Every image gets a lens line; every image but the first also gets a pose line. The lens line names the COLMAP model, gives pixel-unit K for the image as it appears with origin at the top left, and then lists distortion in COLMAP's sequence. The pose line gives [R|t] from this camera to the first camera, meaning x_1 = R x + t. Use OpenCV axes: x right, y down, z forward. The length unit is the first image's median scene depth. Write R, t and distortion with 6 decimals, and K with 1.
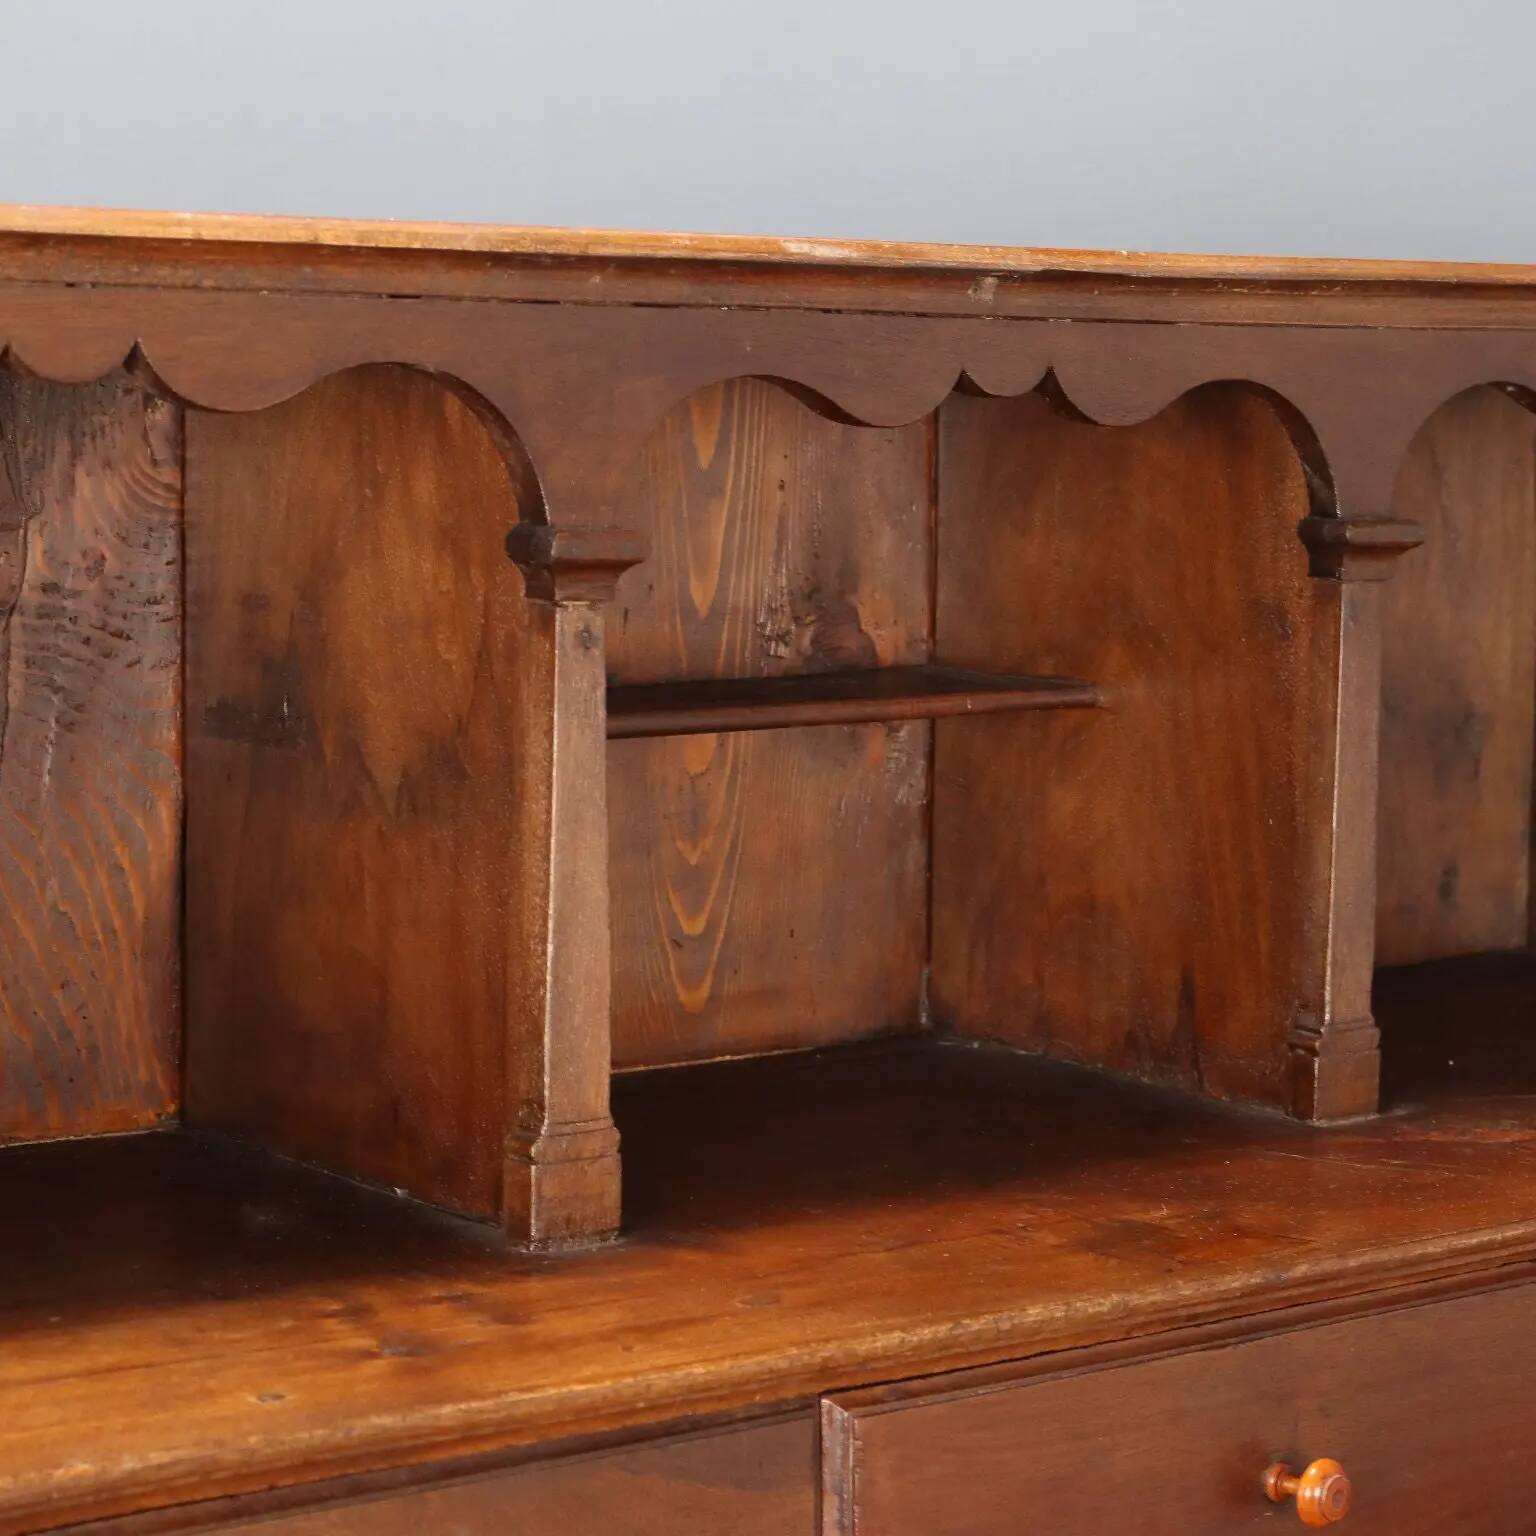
lens RADIAL K [[4155.1, 0, 768.0], [0, 4155.1, 768.0], [0, 0, 1]] dist [0.011927, 0.631053]
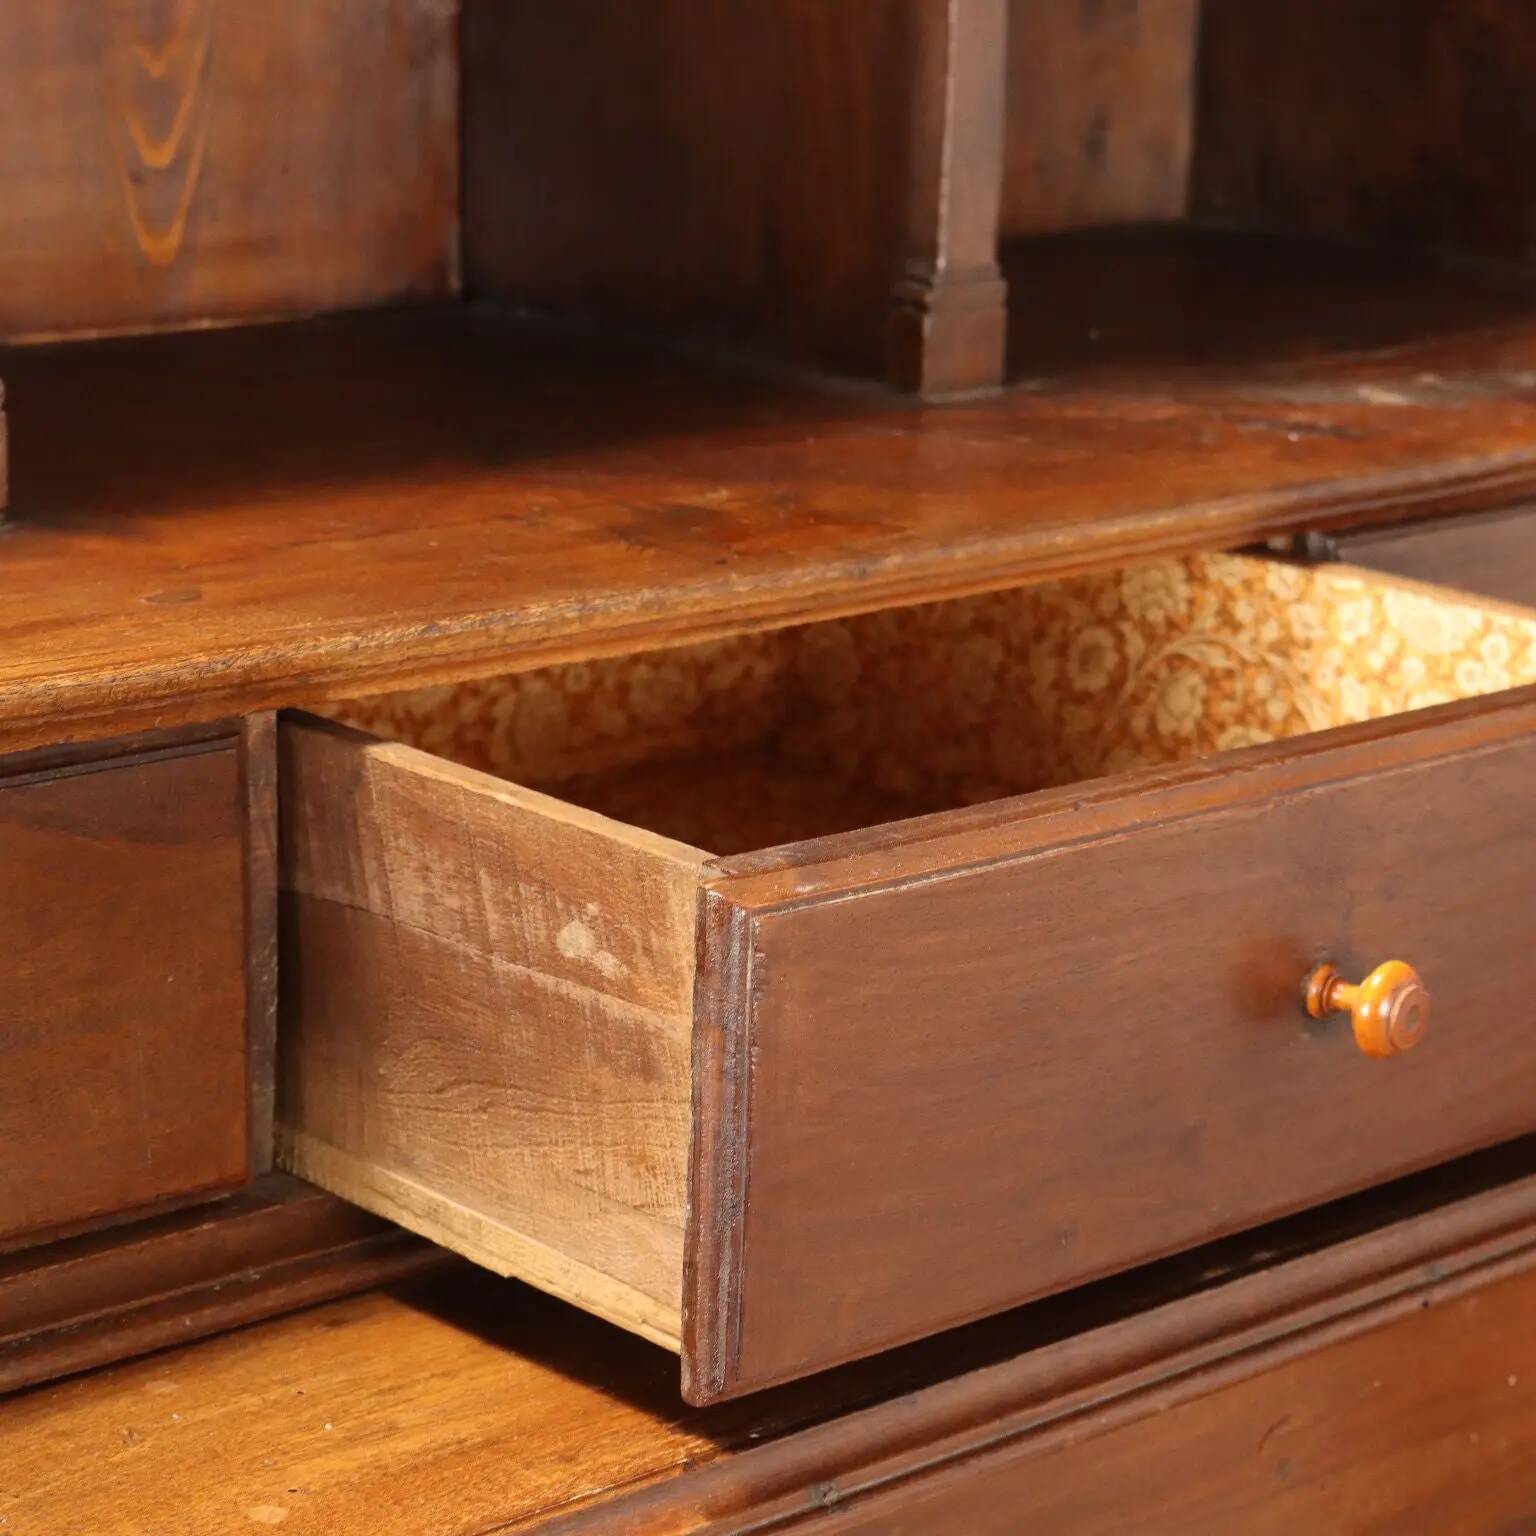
lens RADIAL K [[3426.5, 0, 768.0], [0, 3426.5, 768.0], [0, 0, 1]] dist [0.009736, 0.132728]
pose [[0.997954, -0.001944, 0.063908, 0.064513], [-0.006979, 0.990253, 0.139102, 0.070469], [-0.063555, -0.139264, 0.988214, 0.368978]]
